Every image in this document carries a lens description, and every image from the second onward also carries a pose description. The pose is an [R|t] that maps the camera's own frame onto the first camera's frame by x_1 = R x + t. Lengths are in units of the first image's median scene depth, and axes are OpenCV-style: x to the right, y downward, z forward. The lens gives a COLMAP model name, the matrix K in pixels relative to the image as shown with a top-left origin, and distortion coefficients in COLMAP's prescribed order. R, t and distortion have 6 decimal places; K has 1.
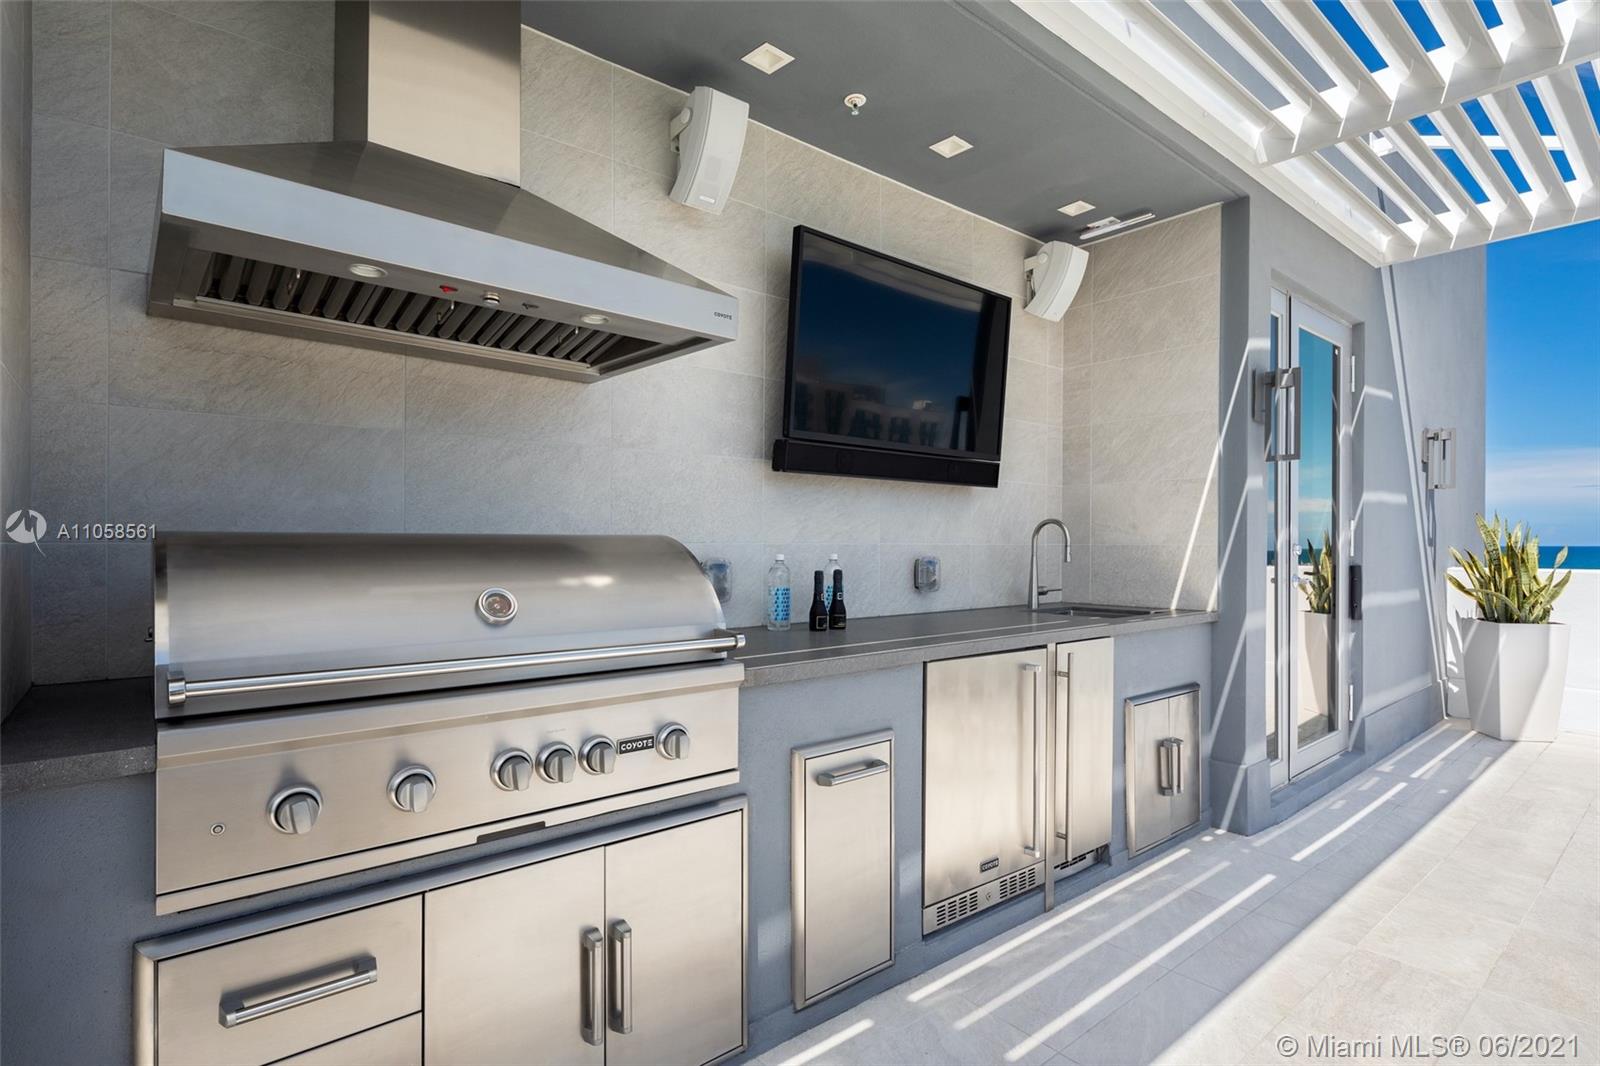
lens RADIAL K [[783.9, 0, 802.1], [0, 783.9, 541.1], [0, 0, 1]] dist [0.001066, -0.000254]
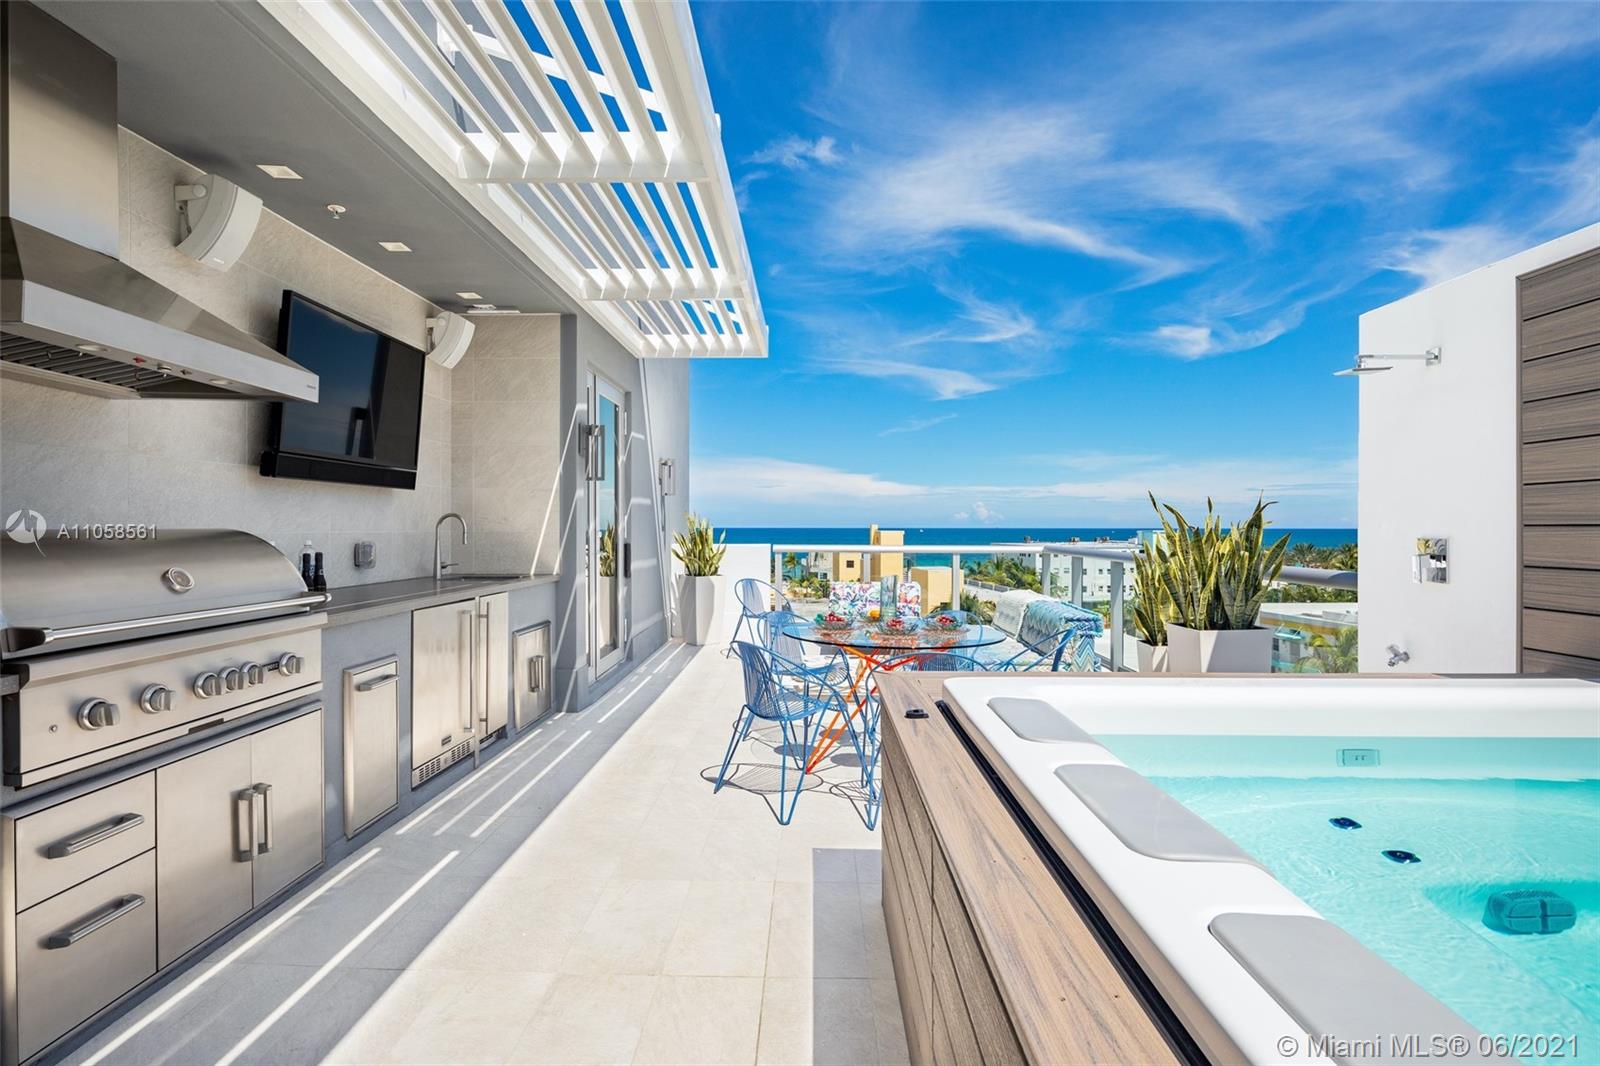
lens RADIAL K [[772.4, 0, 798.5], [0, 772.4, 585.3], [0, 0, 1]] dist [-0.000083, -0.000503]
pose [[0.654866, -0.055115, 0.753732, -0.345850], [-0.006487, 0.996890, 0.078532, -0.013583], [-0.755717, -0.056318, 0.652472, -0.397537]]
